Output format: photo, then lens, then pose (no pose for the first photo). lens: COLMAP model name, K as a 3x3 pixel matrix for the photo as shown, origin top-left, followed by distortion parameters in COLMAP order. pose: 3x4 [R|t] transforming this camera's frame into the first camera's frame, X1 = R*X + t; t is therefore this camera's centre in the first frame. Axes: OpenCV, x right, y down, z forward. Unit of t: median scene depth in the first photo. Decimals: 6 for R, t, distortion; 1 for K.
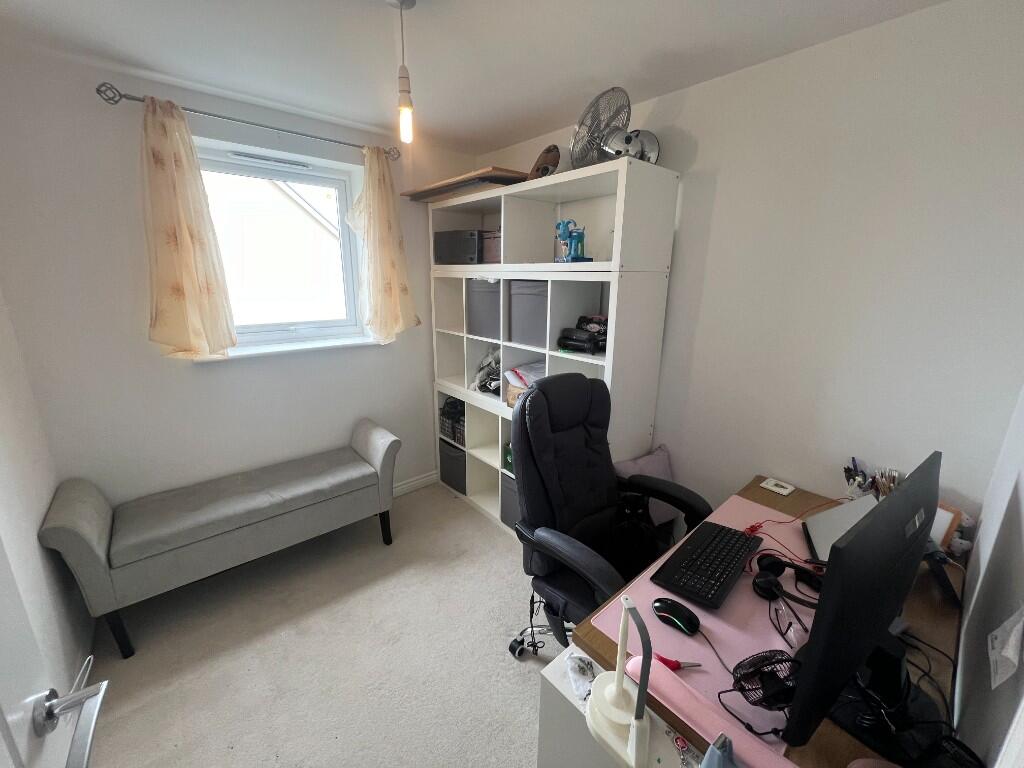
lens RADIAL K [[407.6, 0, 504.8], [0, 407.6, 378.0], [0, 0, 1]] dist [-0.000894, -0.000497]
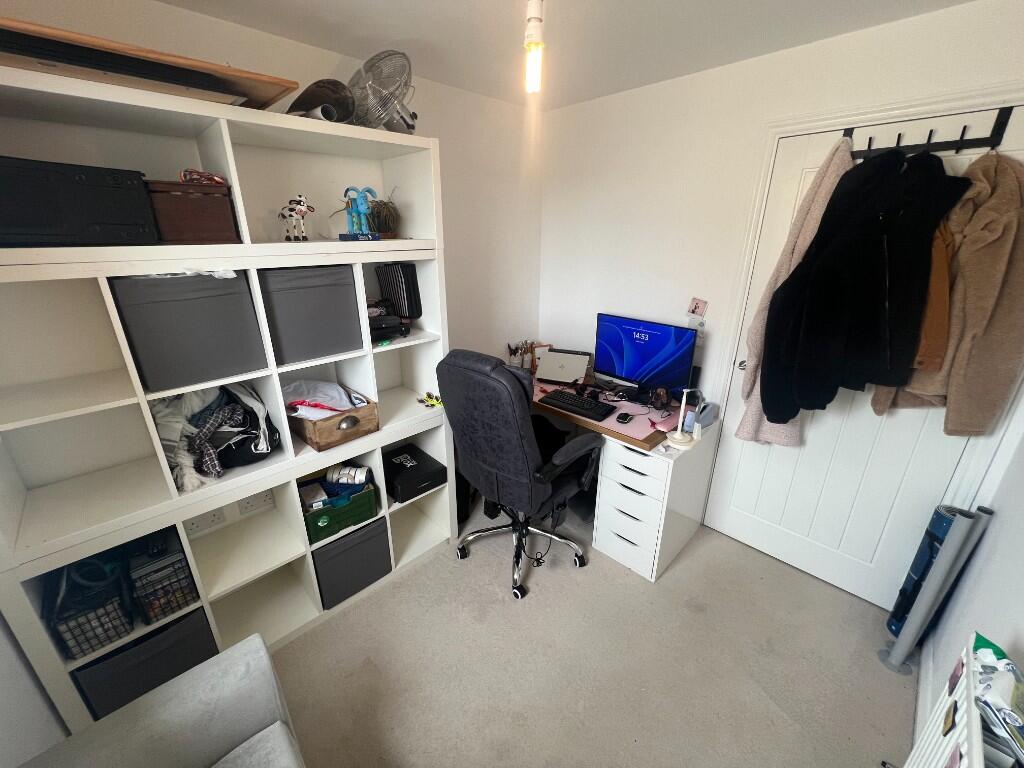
lens RADIAL K [[407.6, 0, 504.4], [0, 407.6, 383.7], [0, 0, 1]] dist [-0.000894, -0.000497]
pose [[-0.055467, -0.351308, 0.934615, -0.616855], [0.256299, 0.899682, 0.353388, -0.199265], [-0.965005, 0.259143, 0.040138, 0.633433]]
